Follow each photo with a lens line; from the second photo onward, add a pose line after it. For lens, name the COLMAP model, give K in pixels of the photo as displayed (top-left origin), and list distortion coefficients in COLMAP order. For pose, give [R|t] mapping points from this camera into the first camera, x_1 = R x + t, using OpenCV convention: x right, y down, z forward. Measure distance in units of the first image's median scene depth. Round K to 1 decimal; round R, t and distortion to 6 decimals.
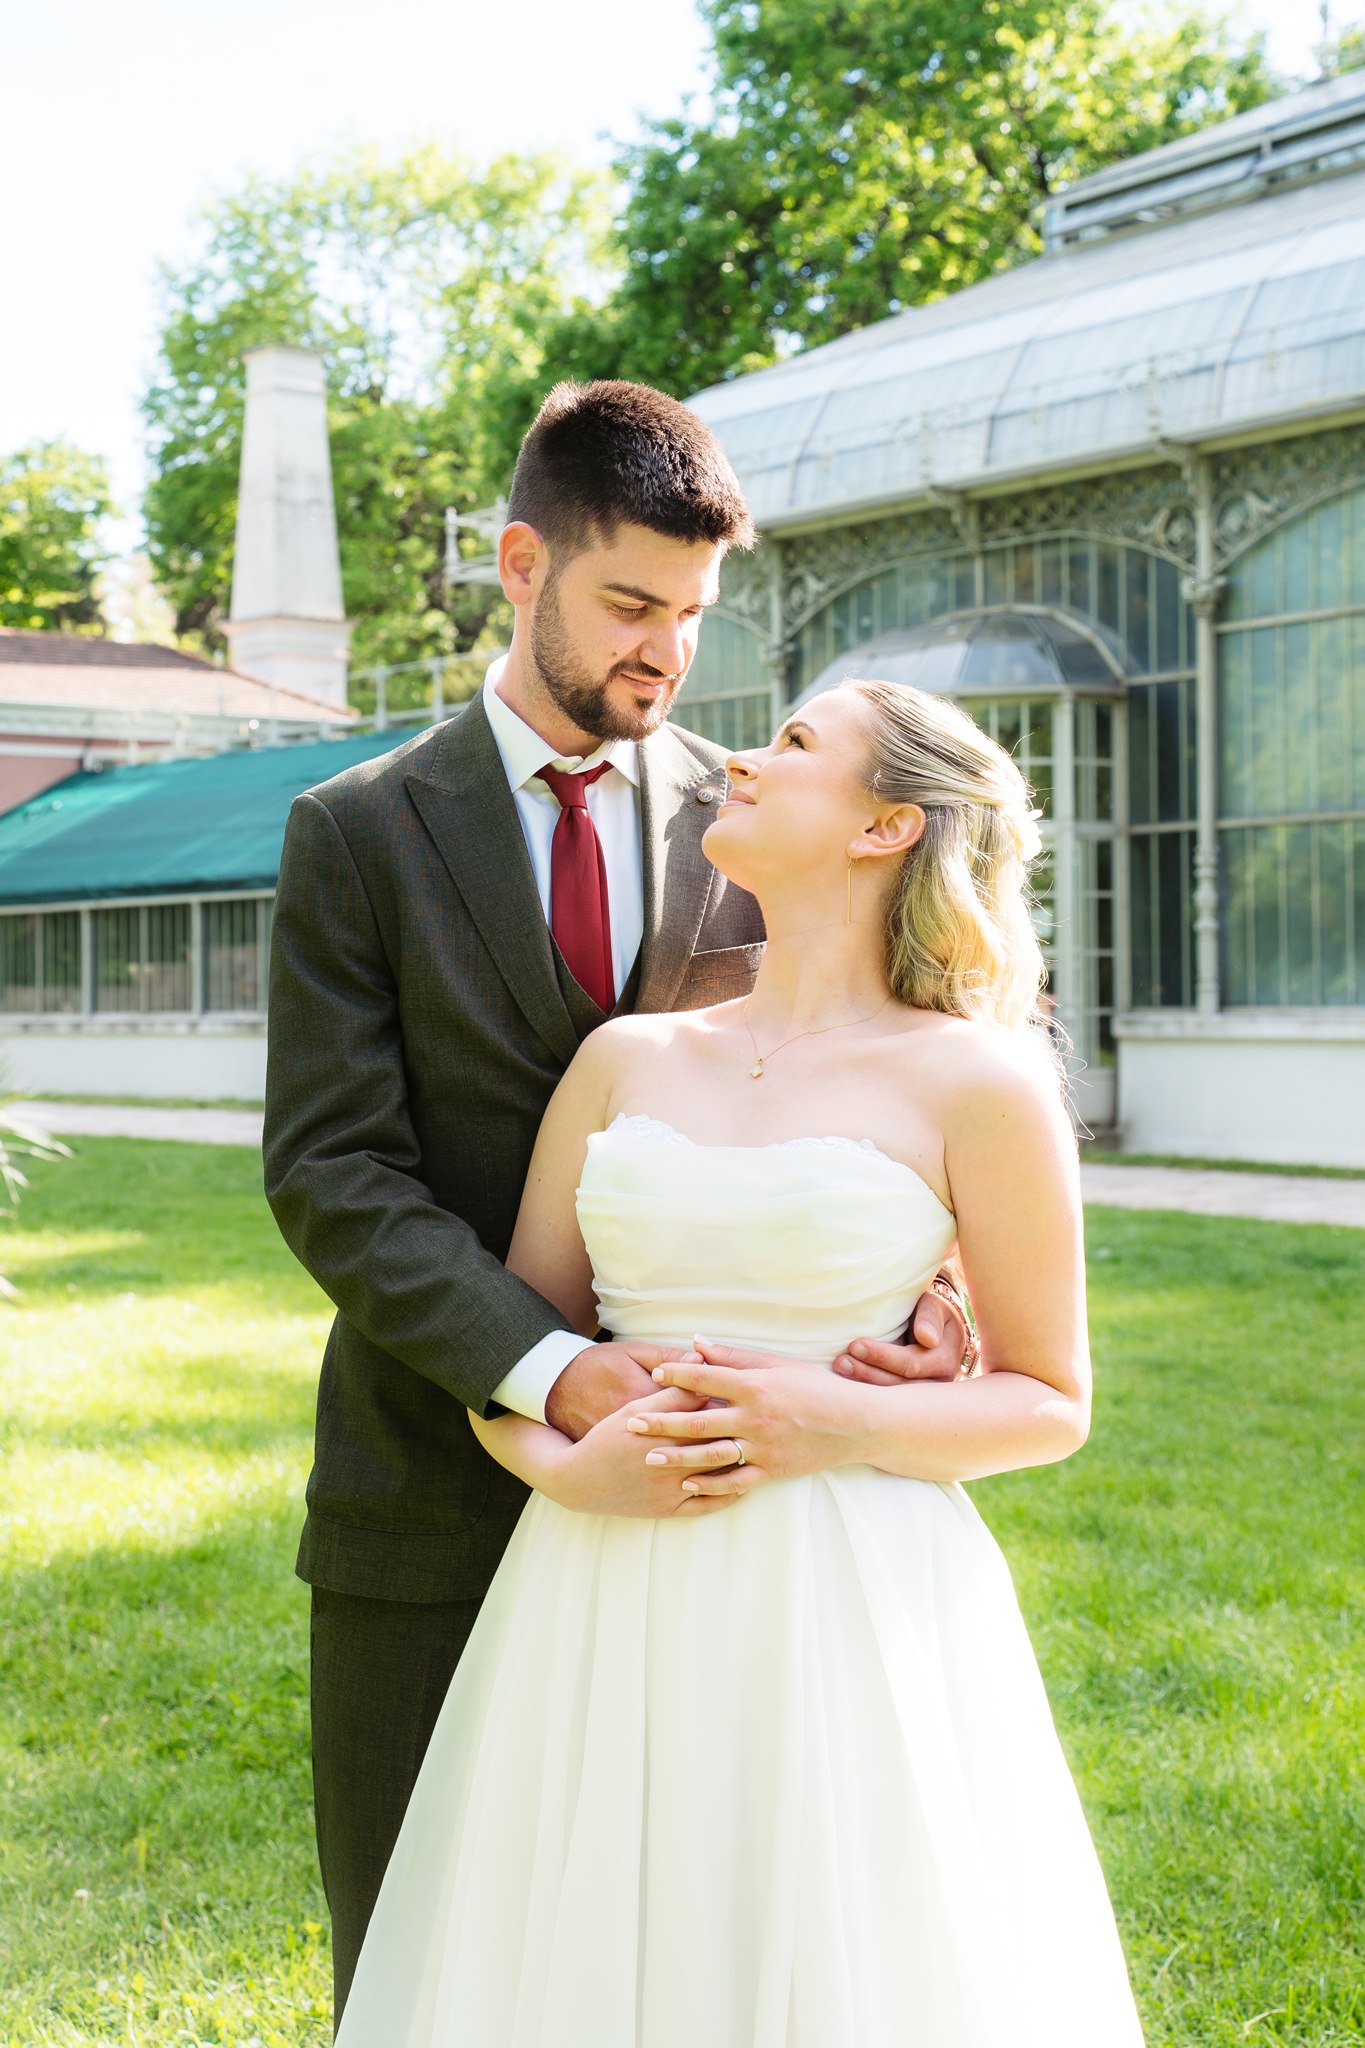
lens RADIAL K [[2978.0, 0, 641.9], [0, 2978.0, 940.5], [0, 0, 1]] dist [0.198682, -0.006176]
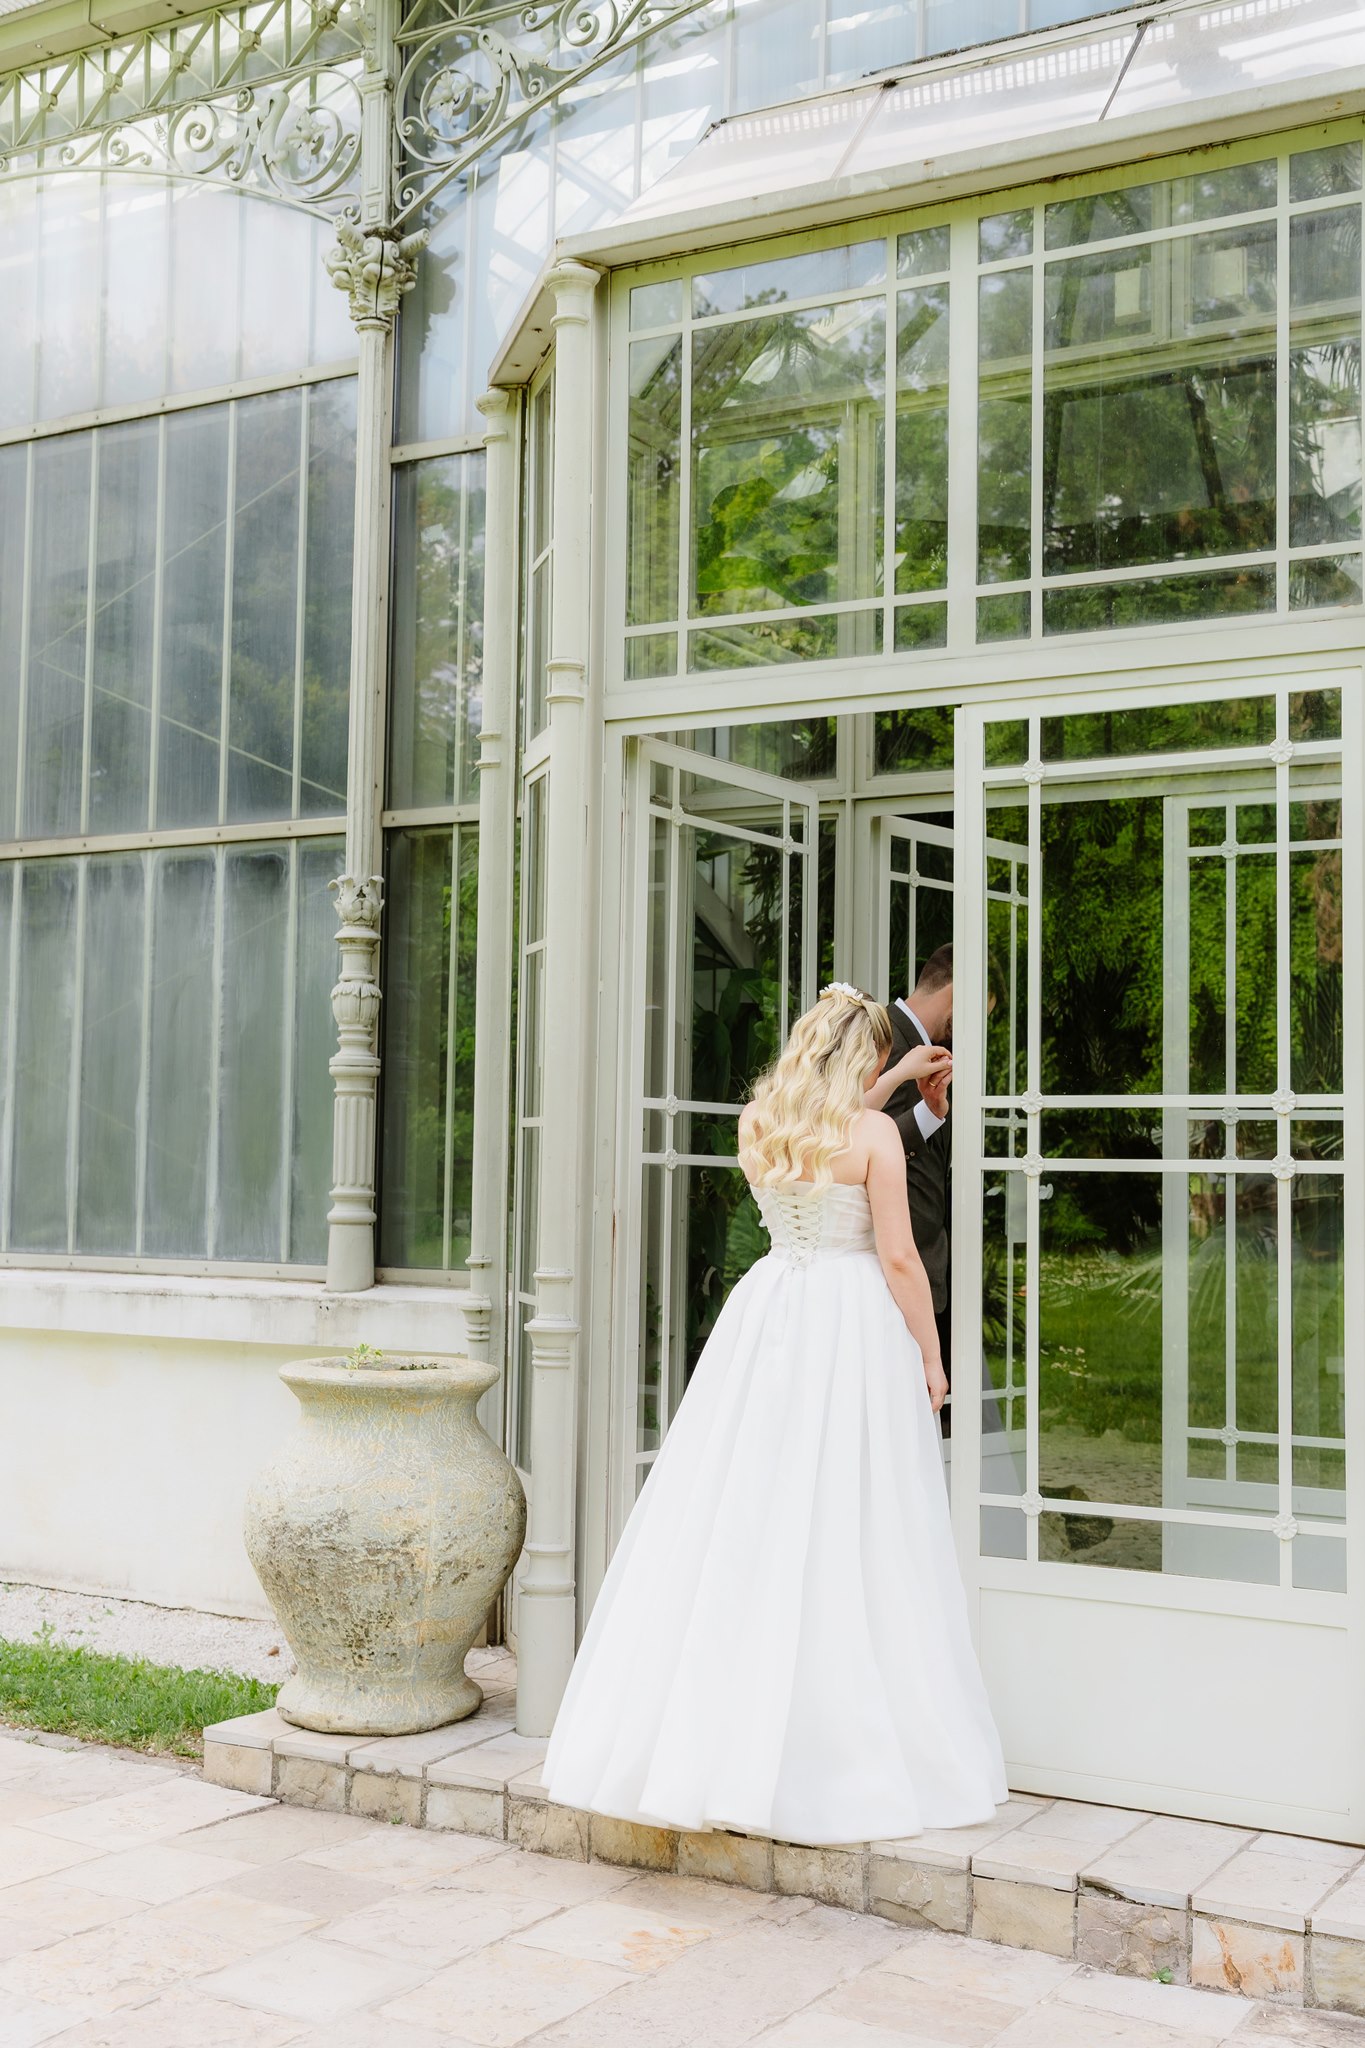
lens RADIAL K [[2300.8, 0, 682.5], [0, 2300.8, 1024.0], [0, 0, 1]] dist [0.010138, 0.025983]
pose [[0.925994, 0.048040, 0.374470, -0.016379], [-0.031431, 0.998237, -0.050340, 0.006091], [-0.376228, 0.034845, 0.925872, 0.640100]]
